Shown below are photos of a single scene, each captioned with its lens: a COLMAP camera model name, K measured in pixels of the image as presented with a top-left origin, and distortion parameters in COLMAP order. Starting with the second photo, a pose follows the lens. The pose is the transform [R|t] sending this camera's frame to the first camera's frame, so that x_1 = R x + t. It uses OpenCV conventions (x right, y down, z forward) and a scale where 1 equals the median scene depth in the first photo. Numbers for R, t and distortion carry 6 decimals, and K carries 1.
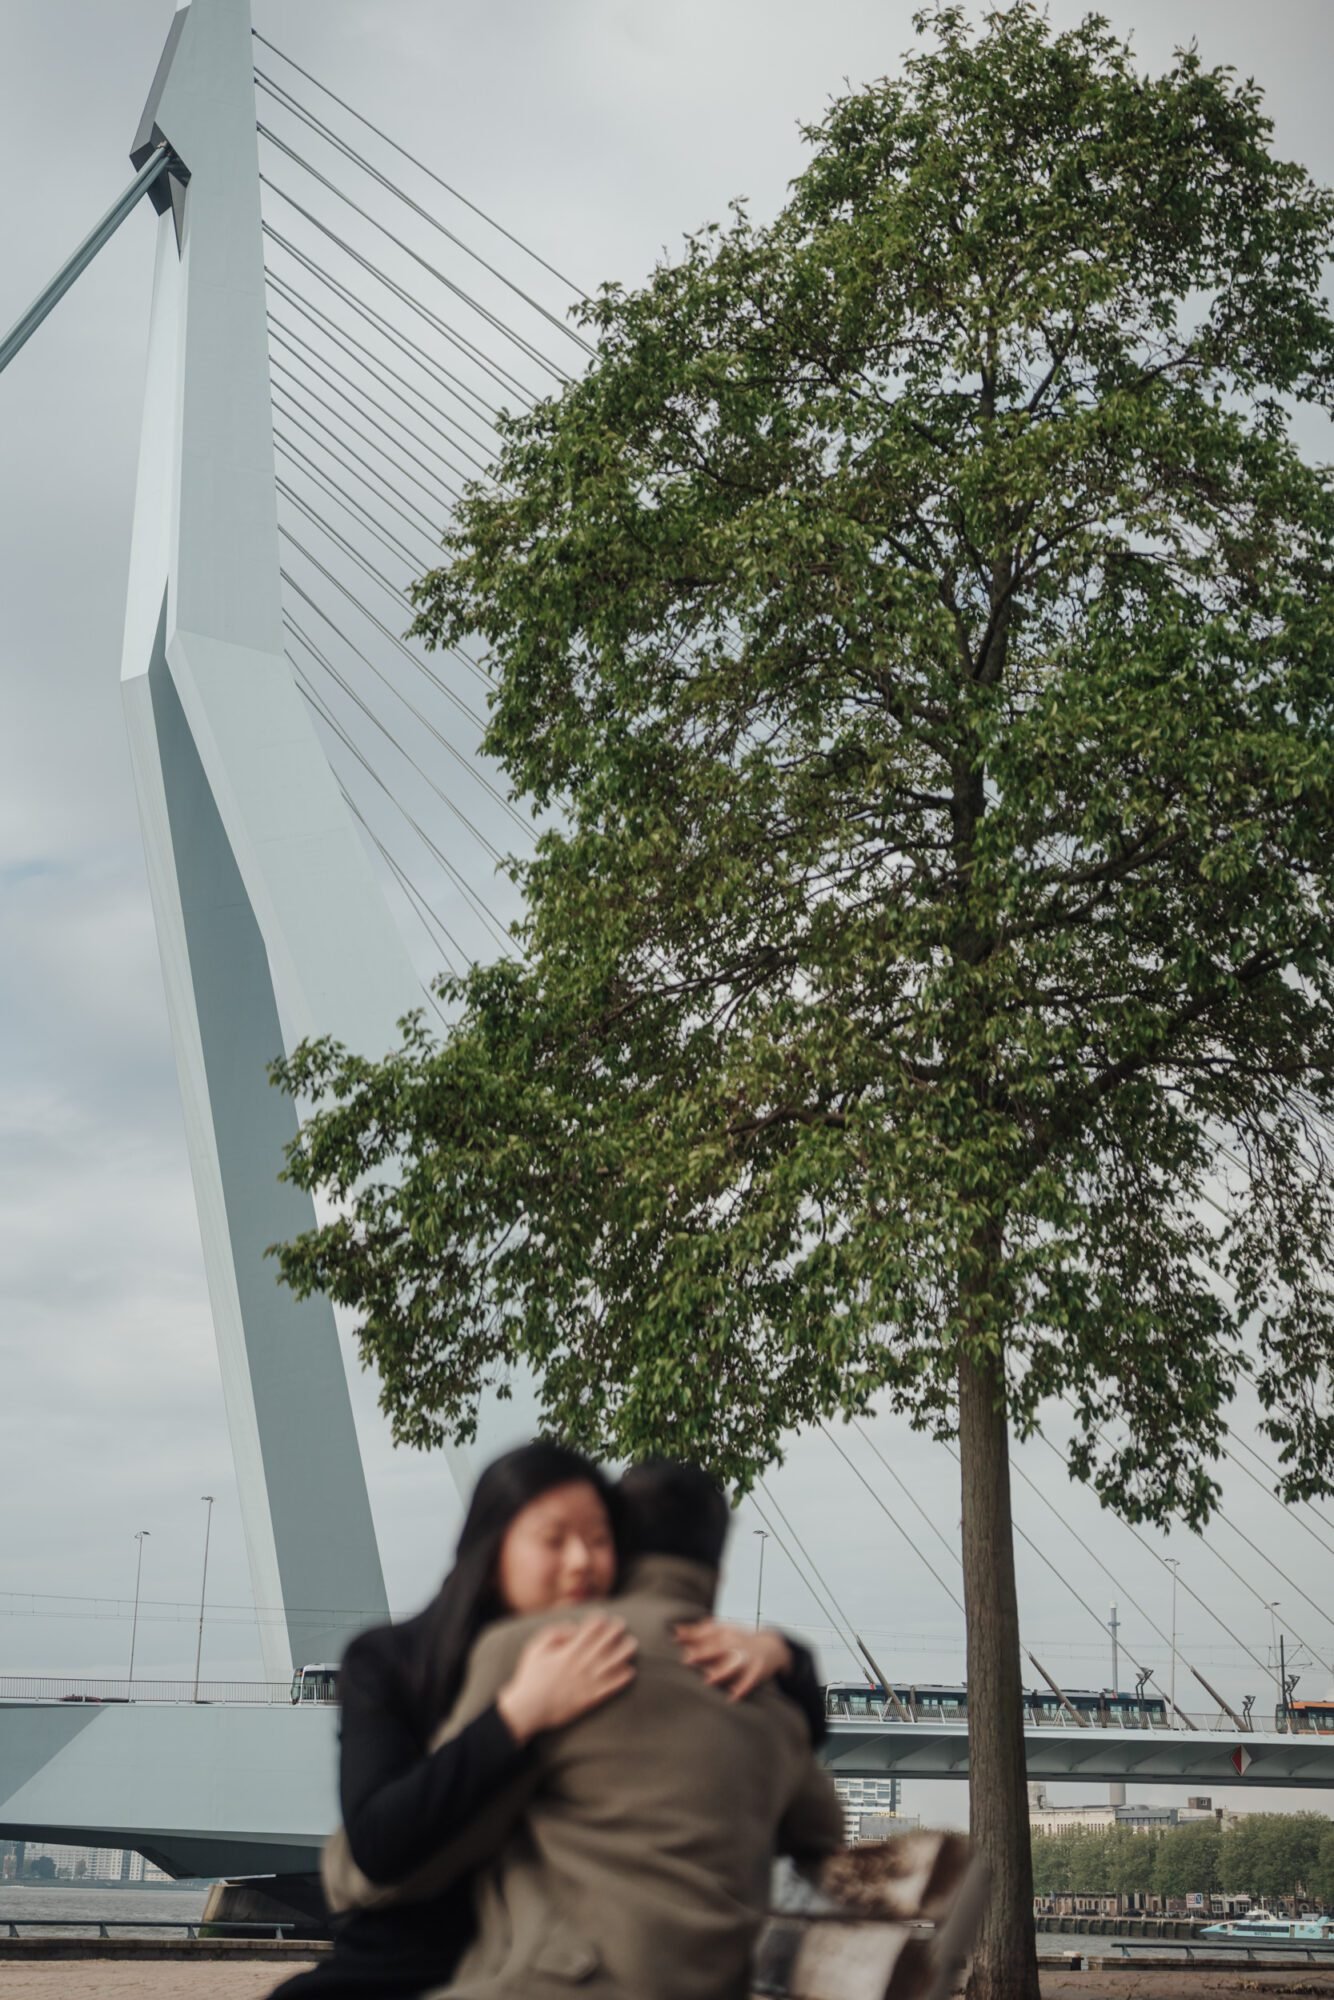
lens RADIAL K [[2751.8, 0, 667.0], [0, 2751.8, 1000.0], [0, 0, 1]] dist [0.005886, 0.019493]
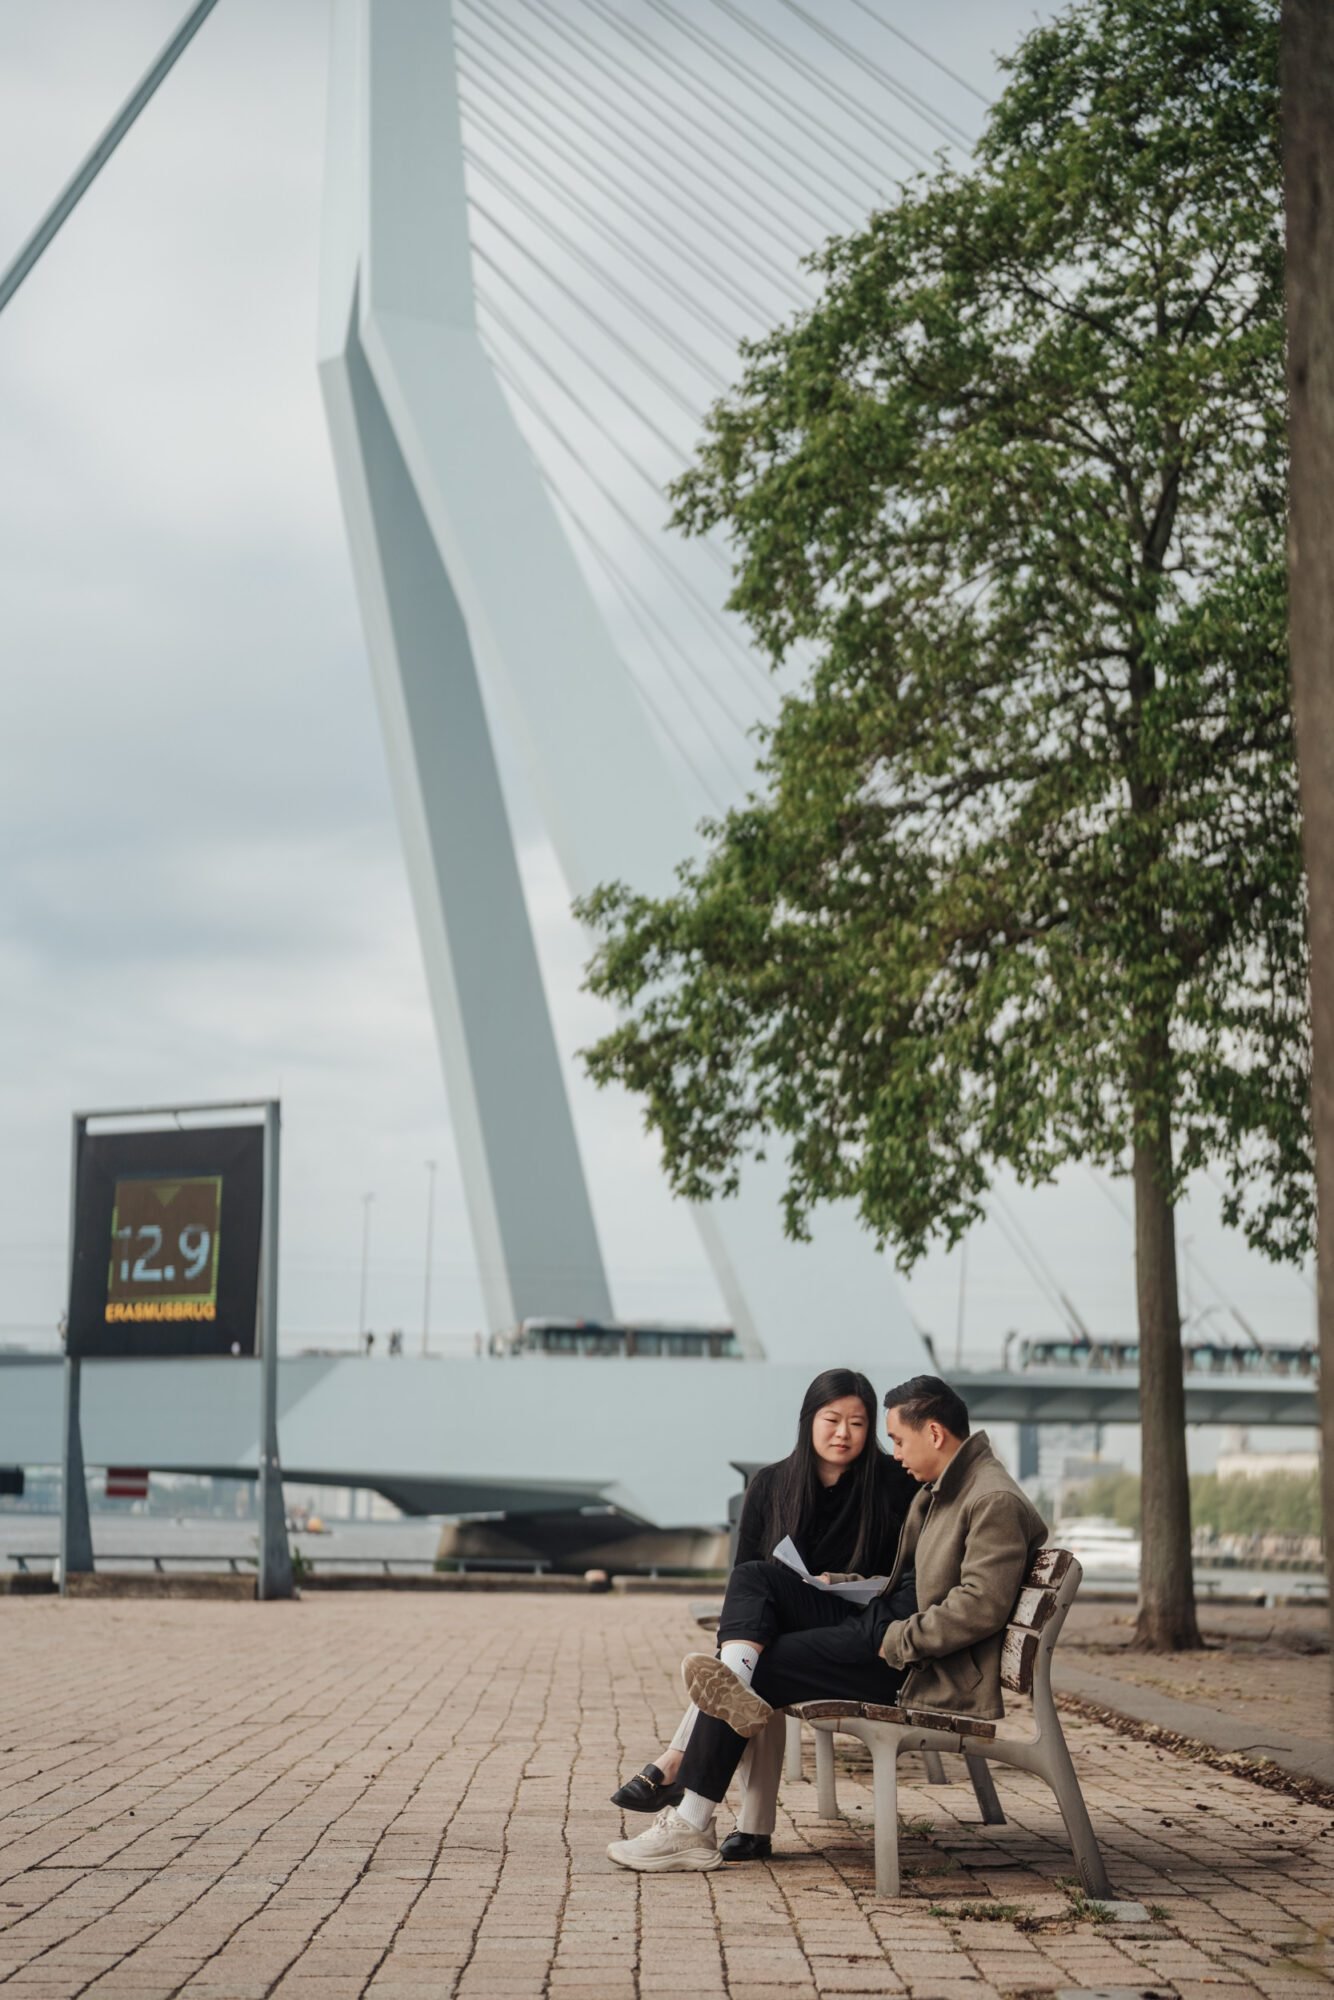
lens RADIAL K [[2776.9, 0, 625.0], [0, 2776.9, 999.5], [0, 0, 1]] dist [0.045619, -0.054291]
pose [[0.996117, -0.014320, -0.086871, -0.010815], [0.025050, 0.992001, 0.123718, -0.082117], [0.084404, -0.125413, 0.988508, -0.230687]]
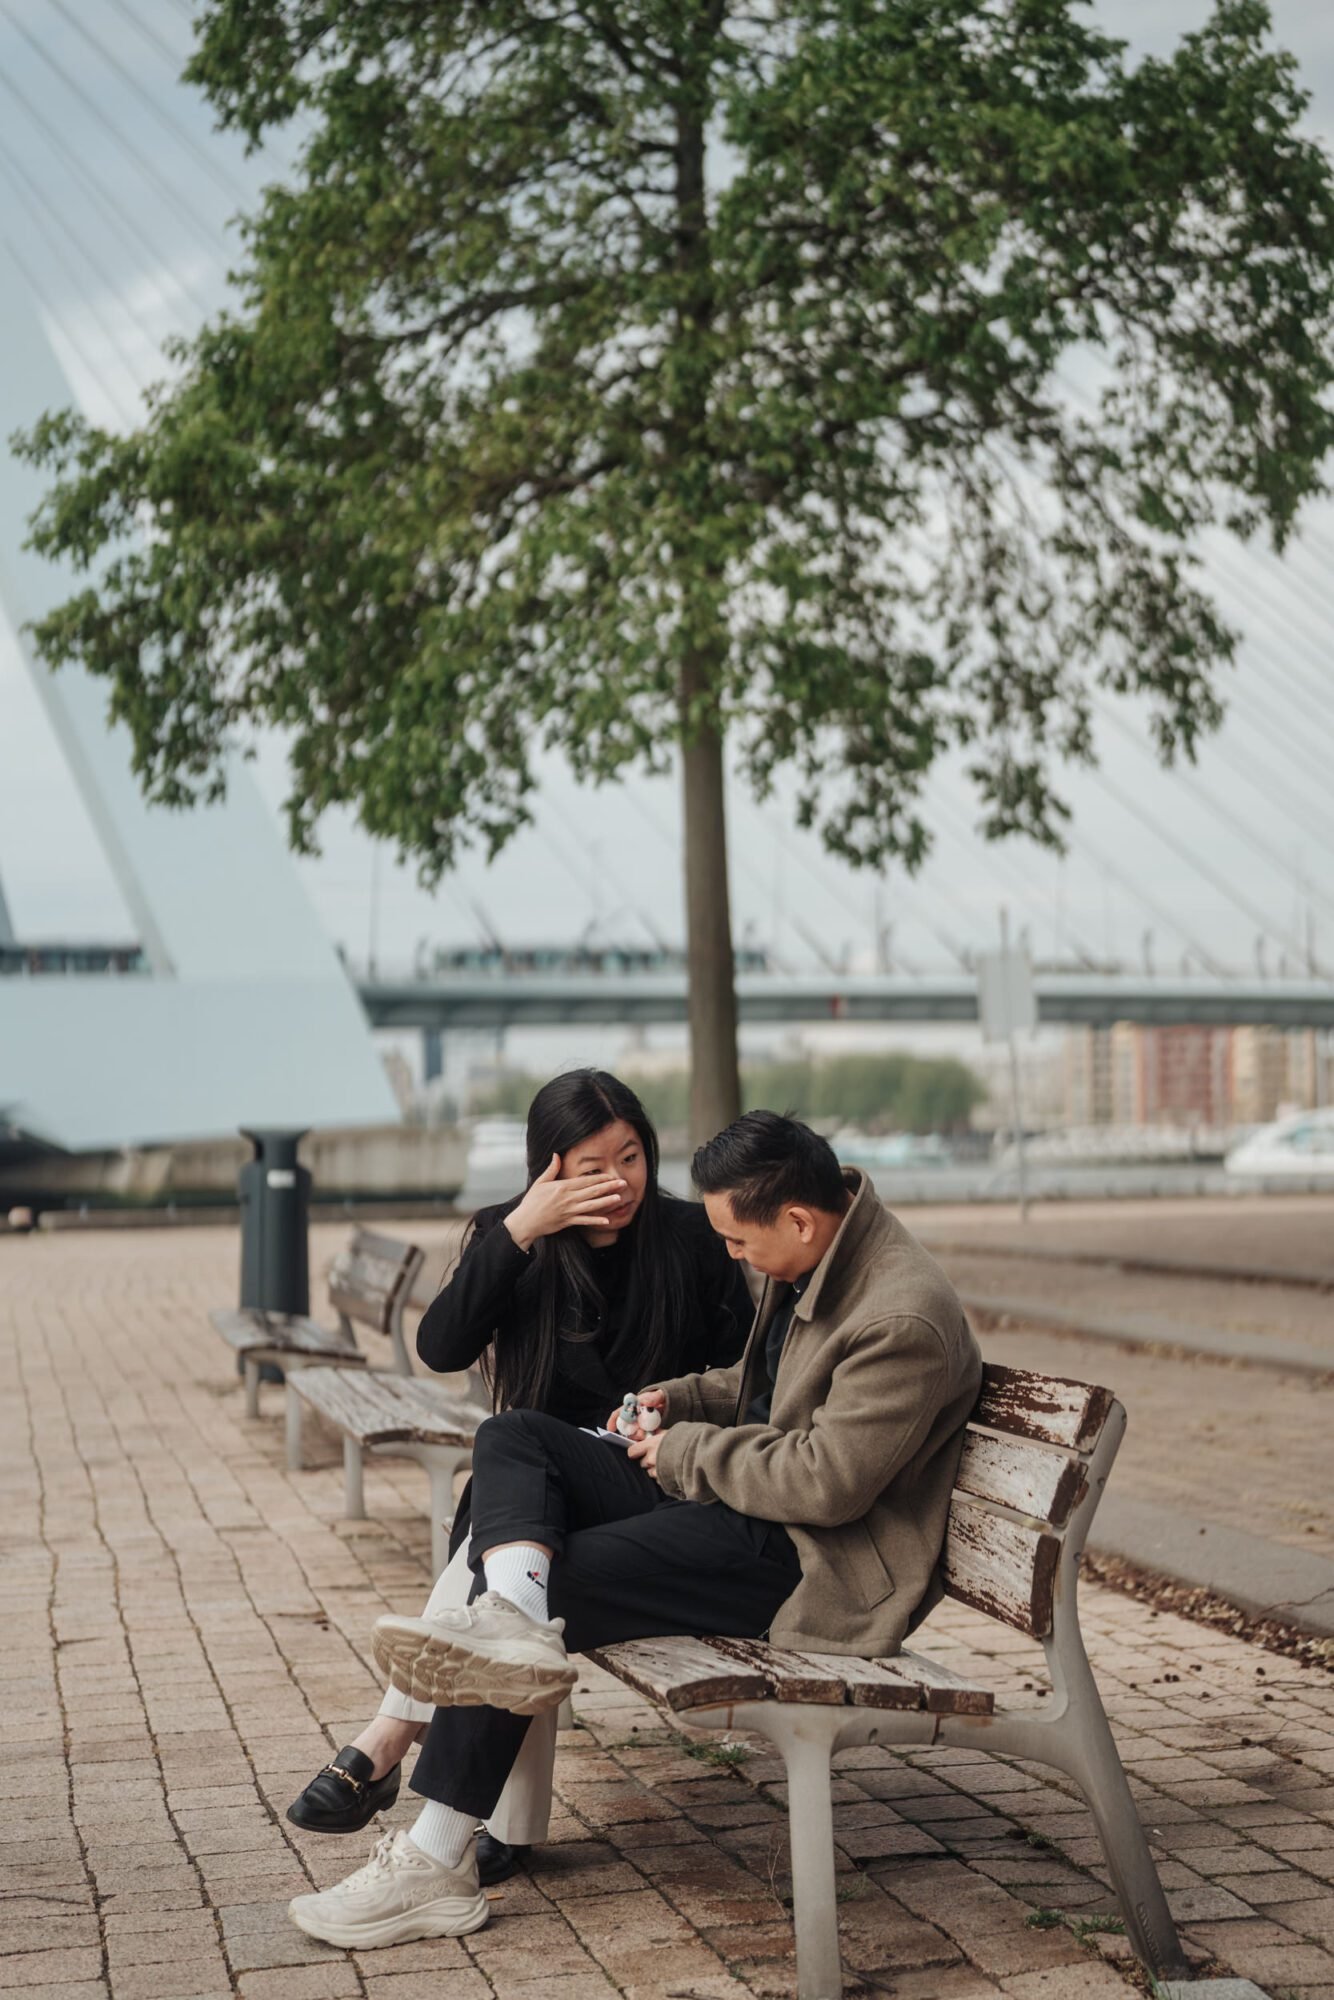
lens RADIAL K [[2776.9, 0, 625.0], [0, 2776.9, 999.5], [0, 0, 1]] dist [0.045619, -0.054291]
pose [[0.991640, -0.030752, 0.125315, -0.052661], [-0.003379, 0.964662, 0.263470, -0.043005], [-0.128989, -0.261691, 0.956493, -0.040167]]
